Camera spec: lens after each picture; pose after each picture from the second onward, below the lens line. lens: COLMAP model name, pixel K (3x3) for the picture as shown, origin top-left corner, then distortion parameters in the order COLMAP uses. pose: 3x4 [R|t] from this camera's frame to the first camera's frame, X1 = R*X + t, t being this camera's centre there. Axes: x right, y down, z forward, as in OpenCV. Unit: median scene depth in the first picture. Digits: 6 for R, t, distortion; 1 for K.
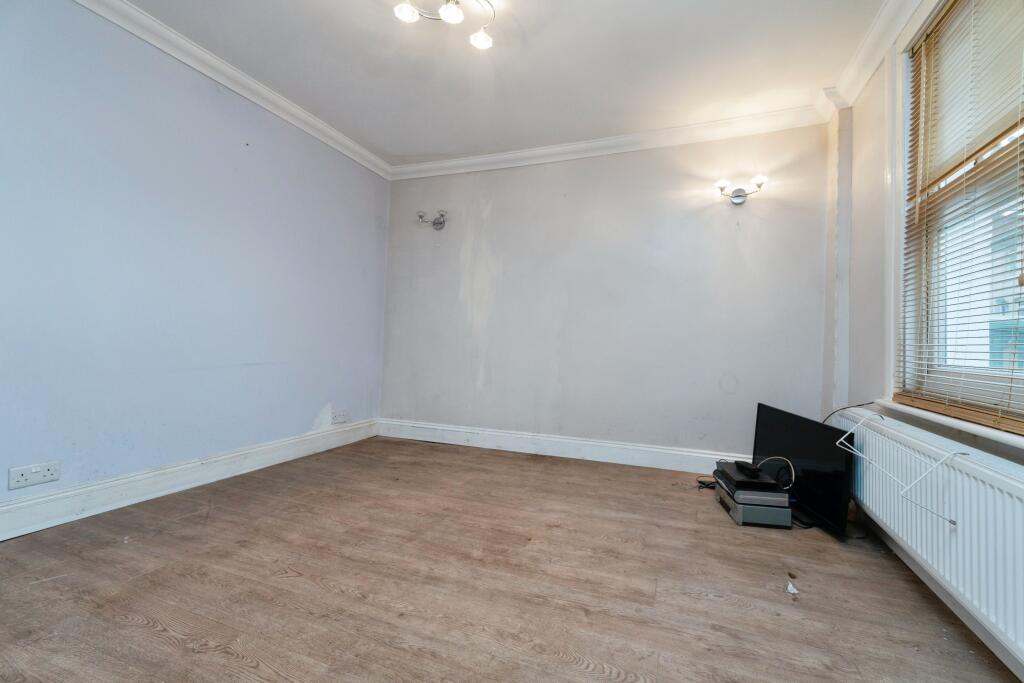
lens RADIAL K [[432.4, 0, 518.3], [0, 432.4, 341.1], [0, 0, 1]] dist [0.008726, -0.003883]
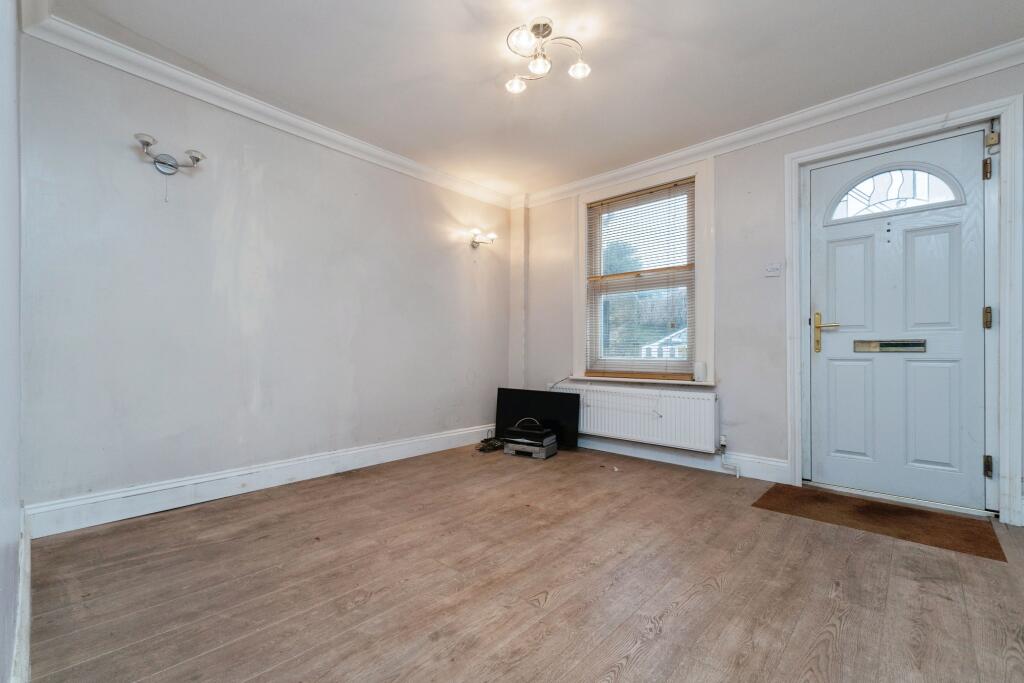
lens RADIAL K [[435.2, 0, 510.6], [0, 435.2, 354.8], [0, 0, 1]] dist [0.008584, 0.000047]
pose [[0.368633, -0.031700, 0.929034, -0.938921], [0.000570, 0.999426, 0.033876, -0.024789], [-0.929575, -0.011958, 0.368439, 0.463232]]
